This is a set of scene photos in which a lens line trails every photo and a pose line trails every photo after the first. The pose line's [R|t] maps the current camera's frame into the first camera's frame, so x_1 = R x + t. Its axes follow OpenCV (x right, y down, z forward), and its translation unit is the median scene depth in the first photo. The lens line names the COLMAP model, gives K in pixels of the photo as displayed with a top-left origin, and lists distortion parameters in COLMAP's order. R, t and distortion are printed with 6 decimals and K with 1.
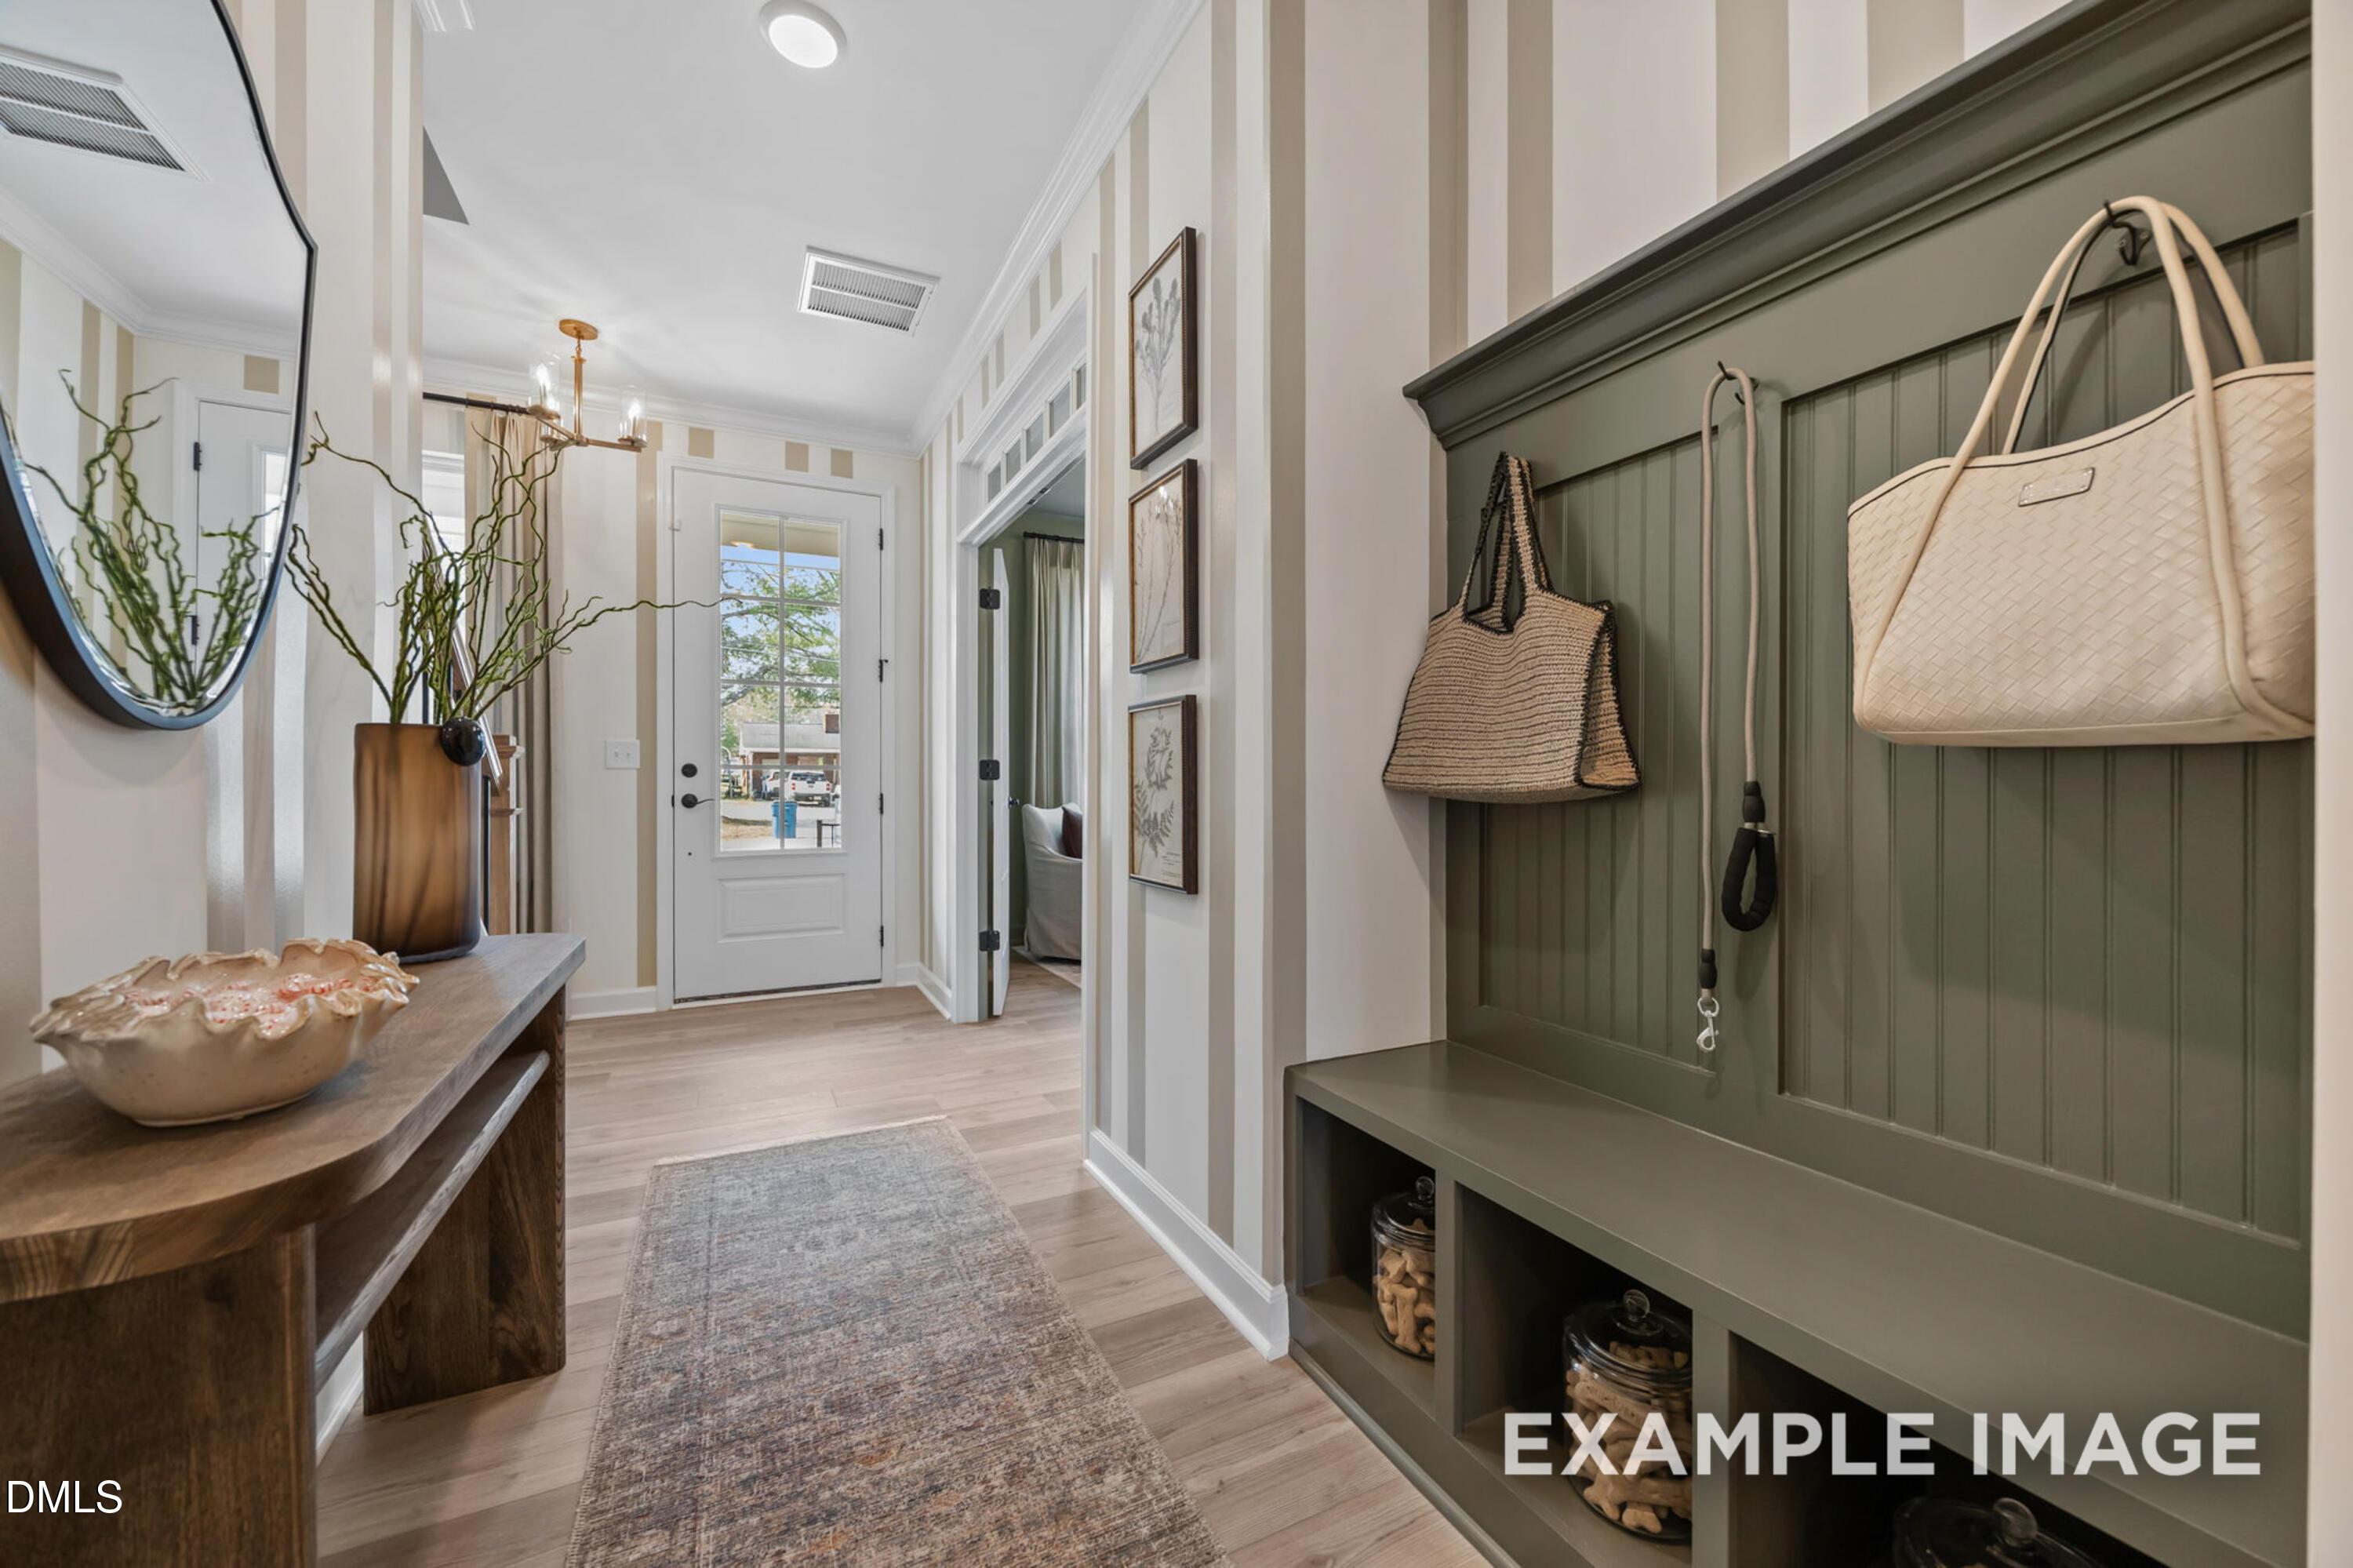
lens RADIAL K [[892.2, 0, 1170.2], [0, 892.2, 782.8], [0, 0, 1]] dist [-0.001560, -0.000013]
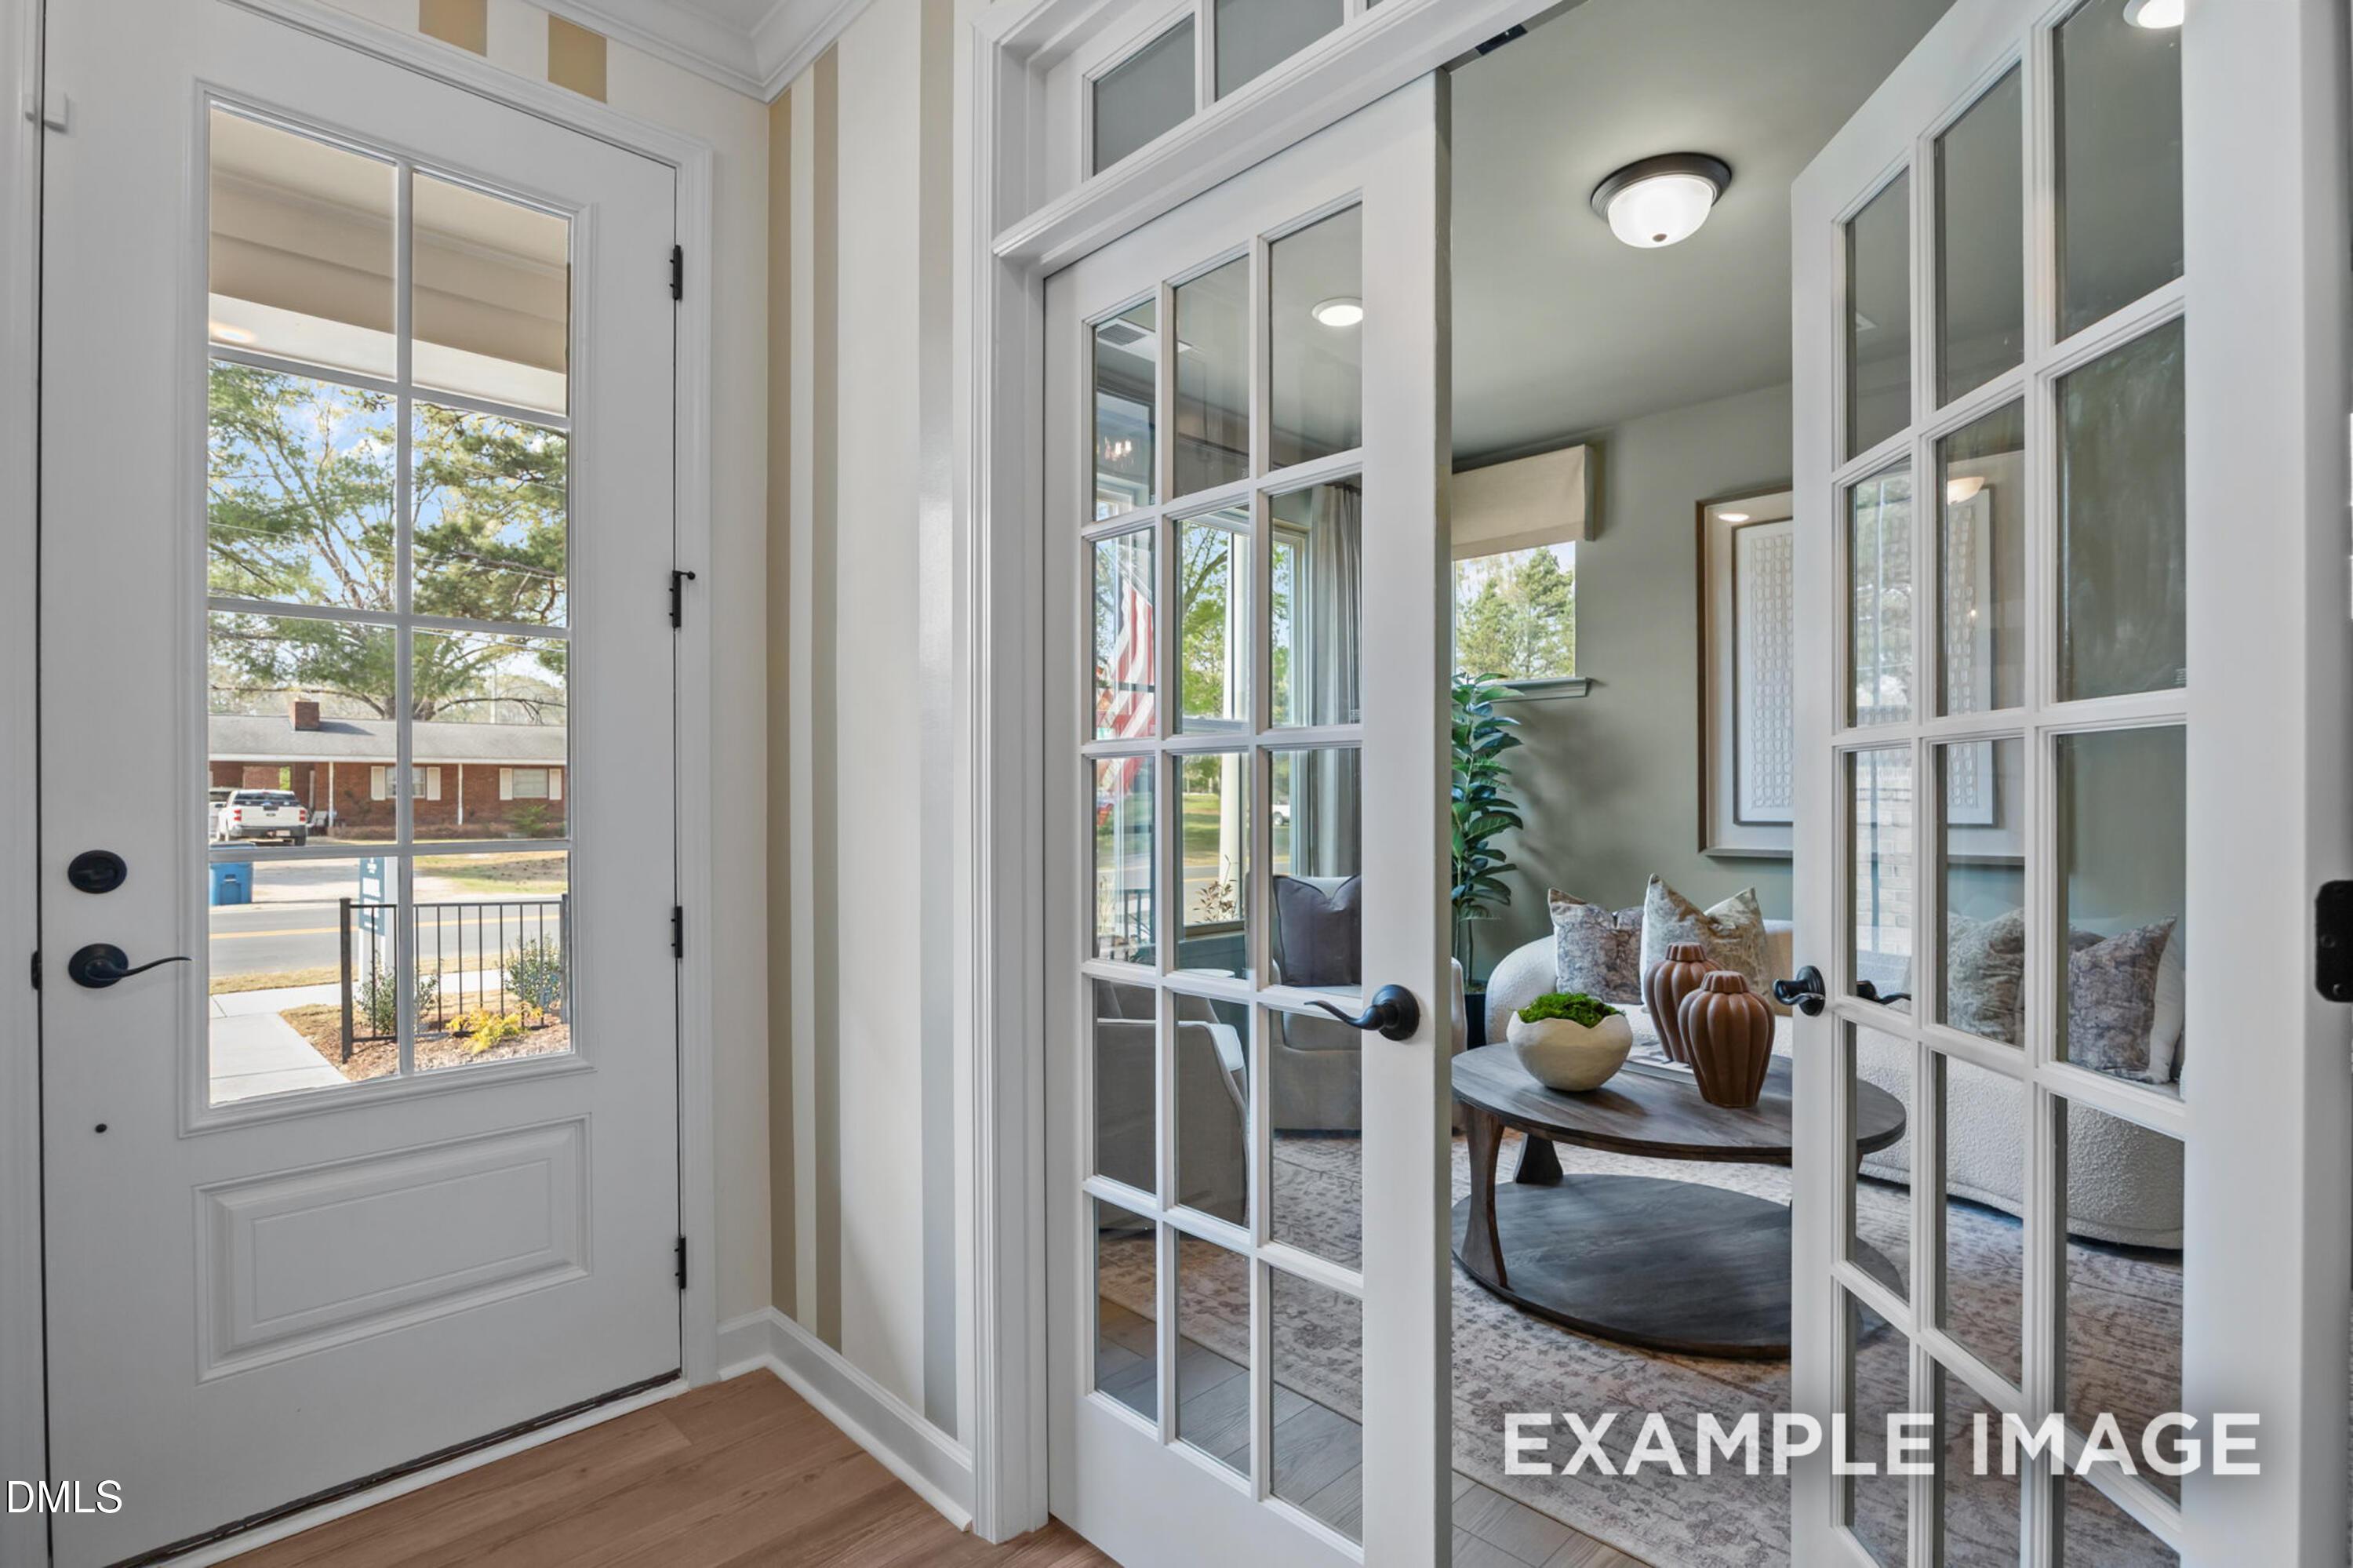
lens RADIAL K [[1137.0, 0, 1182.0], [0, 1137.0, 794.8], [0, 0, 1]] dist [-0.003350, -0.000932]
pose [[0.955135, -0.005842, 0.296112, -0.035864], [0.007075, 0.999970, -0.003093, -0.004861], [-0.296085, 0.005049, 0.955148, 0.061726]]
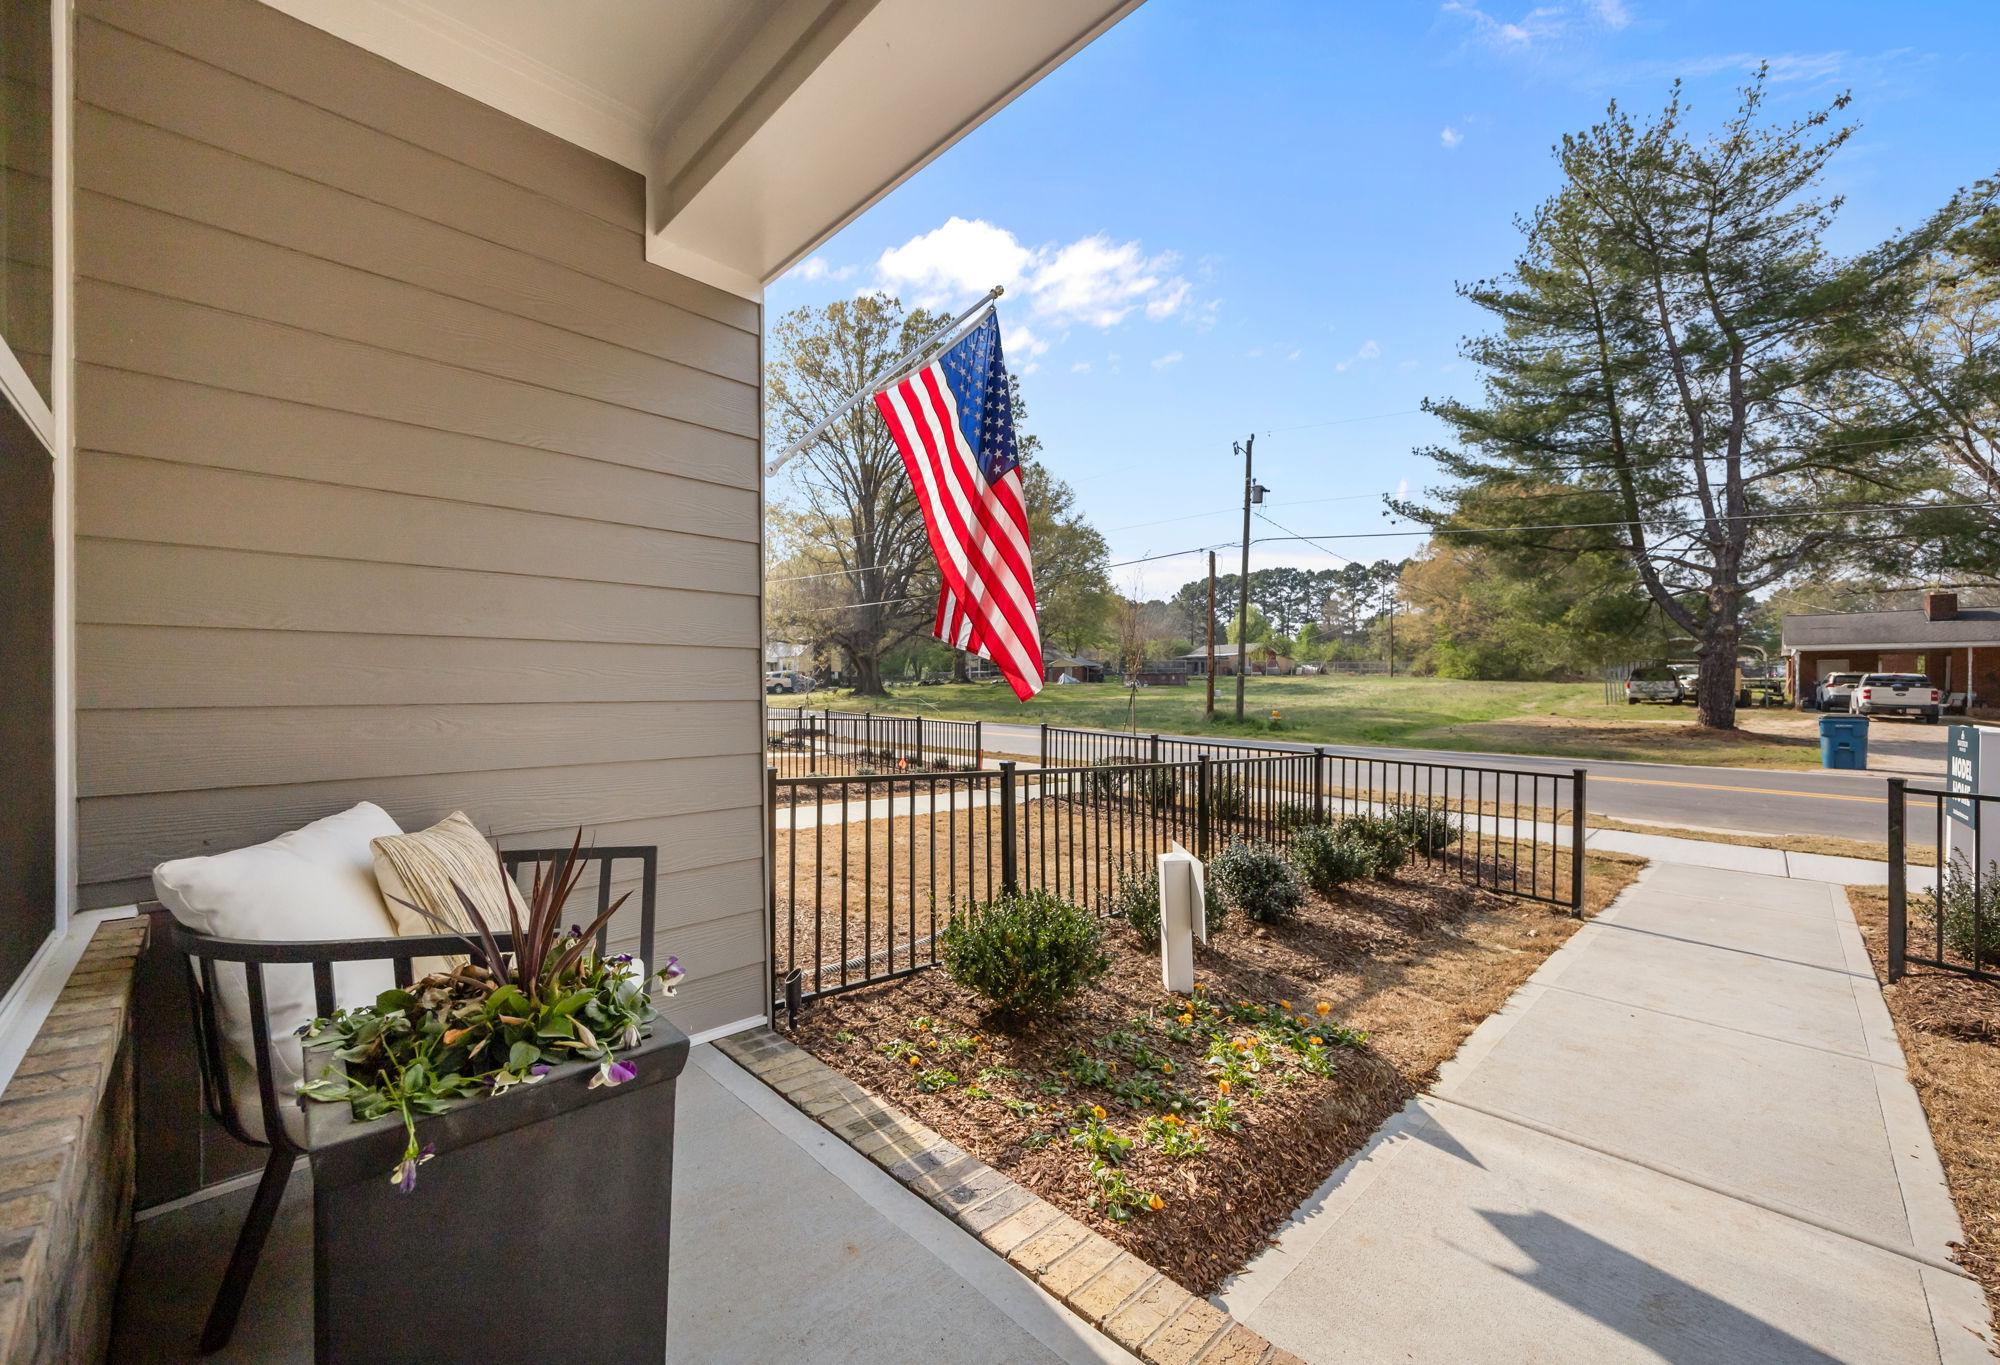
lens RADIAL K [[779.9, 0, 1000.6], [0, 779.9, 690.4], [0, 0, 1]] dist [-0.001650, -0.000162]
pose [[0.321851, 0.005413, -0.946775, -0.055977], [-0.002777, 0.999985, 0.004773, -0.000674], [0.946786, 0.001093, 0.321861, 0.148927]]
